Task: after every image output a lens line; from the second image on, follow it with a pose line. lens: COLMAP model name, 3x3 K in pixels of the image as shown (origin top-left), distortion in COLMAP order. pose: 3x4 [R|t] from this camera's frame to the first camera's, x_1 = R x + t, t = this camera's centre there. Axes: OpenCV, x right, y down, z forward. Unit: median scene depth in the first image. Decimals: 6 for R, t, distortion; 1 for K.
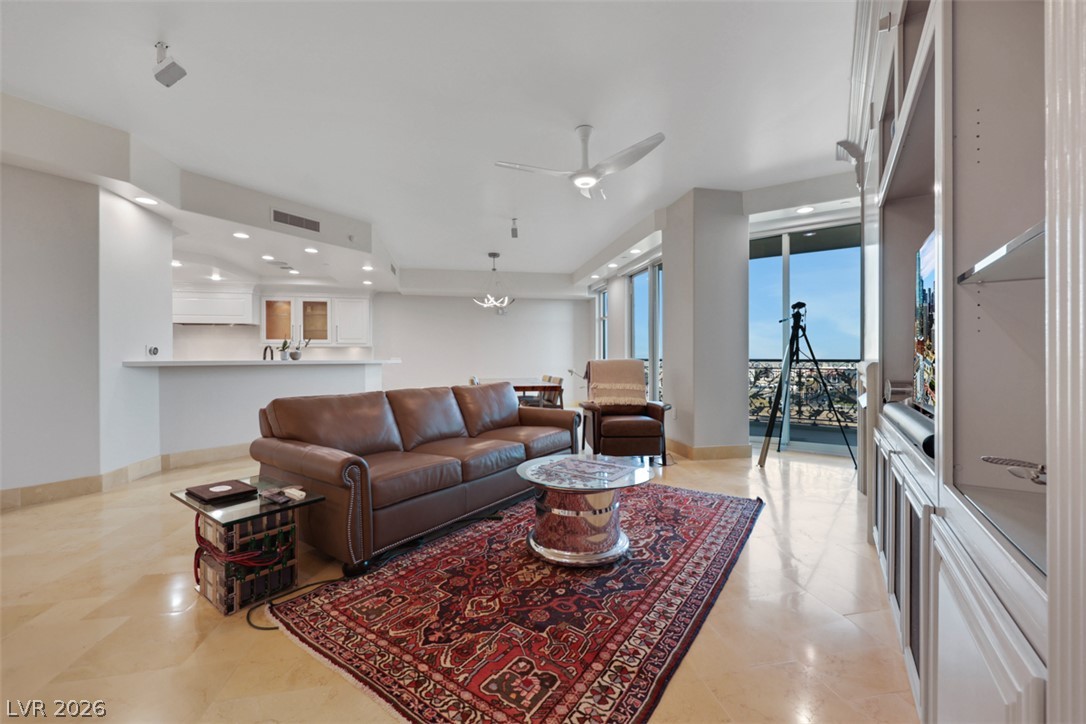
lens RADIAL K [[434.1, 0, 542.7], [0, 434.1, 359.9], [0, 0, 1]] dist [-0.002394, 0.000051]
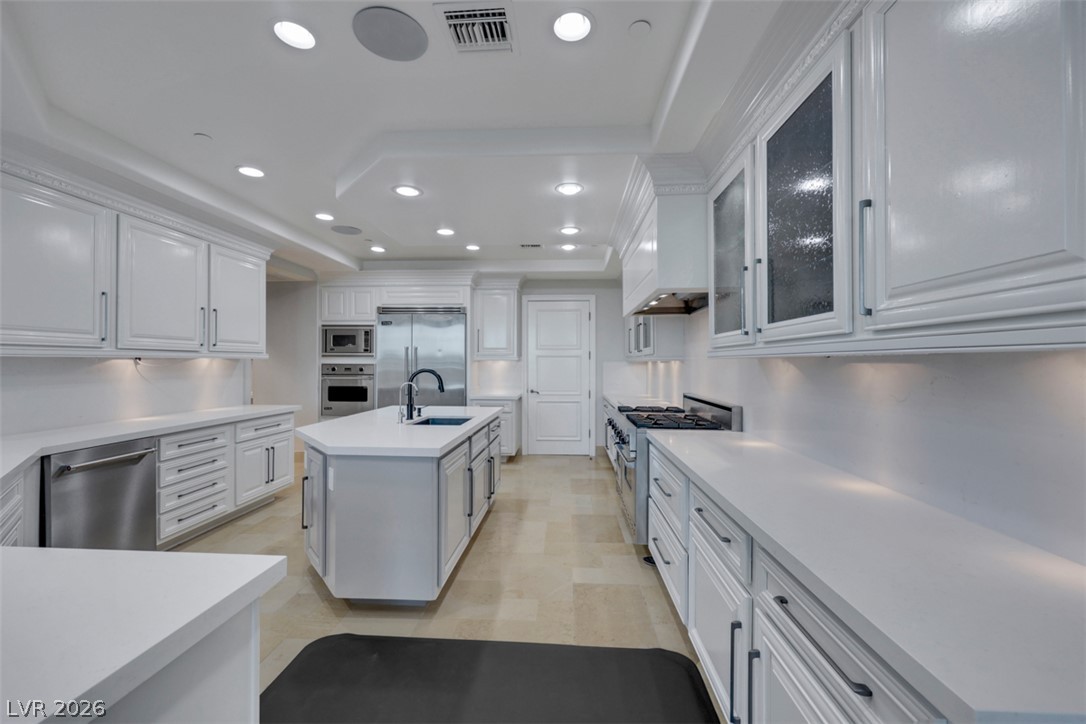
lens RADIAL K [[434.7, 0, 544.3], [0, 434.7, 361.3], [0, 0, 1]] dist [-0.000065, 0.000070]
pose [[-0.239535, 0.000157, -0.970888, -0.588264], [-0.002228, 0.999997, 0.000712, -0.052383], [0.970885, 0.002334, -0.239534, 1.727079]]
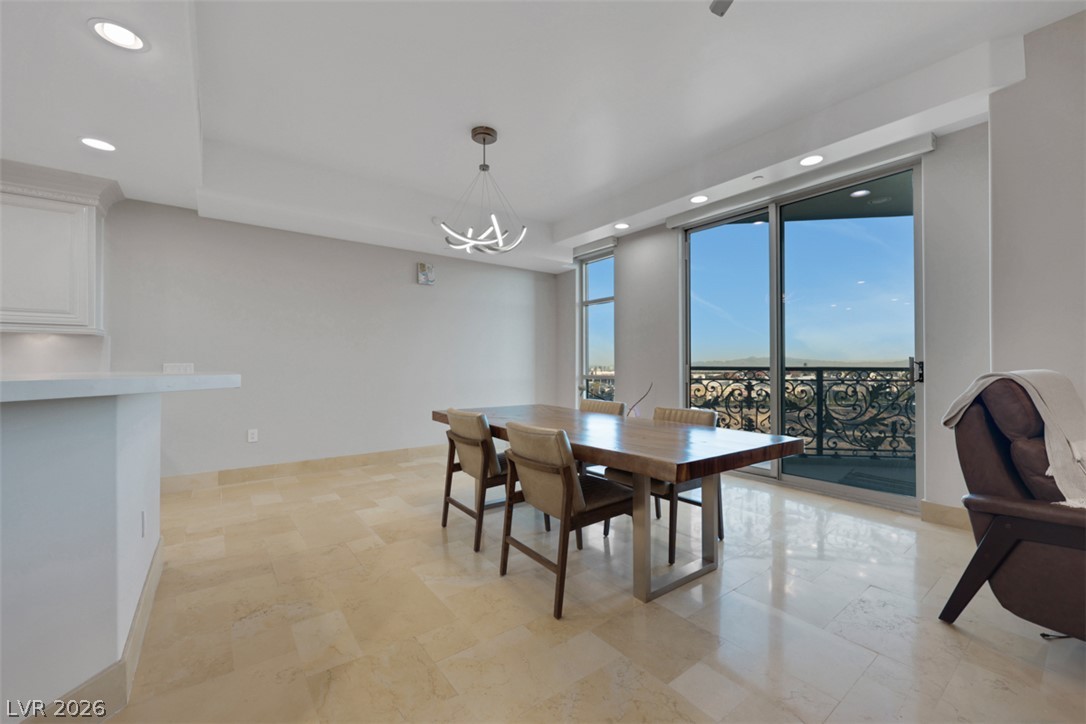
lens RADIAL K [[438.7, 0, 545.5], [0, 438.7, 360.5], [0, 0, 1]] dist [-0.000734, -0.000076]
pose [[0.893731, 0.005880, 0.448564, -0.413669], [-0.000546, 0.999928, -0.012018, -0.006157], [-0.448602, 0.010496, 0.893670, 0.911973]]
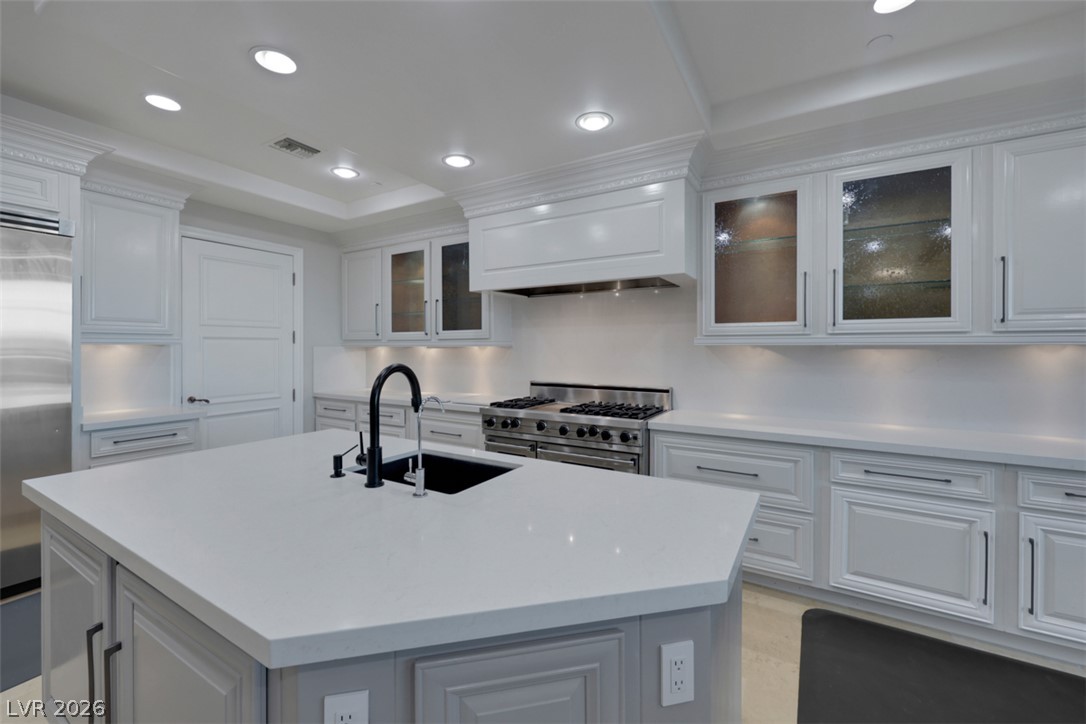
lens RADIAL K [[446.3, 0, 538.3], [0, 446.3, 347.0], [0, 0, 1]] dist [0.003340, 0.000240]
pose [[0.741343, 0.005461, -0.671104, -0.922922], [-0.003802, 0.999985, 0.003937, -0.054935], [0.671115, -0.000367, 0.741353, 1.197809]]
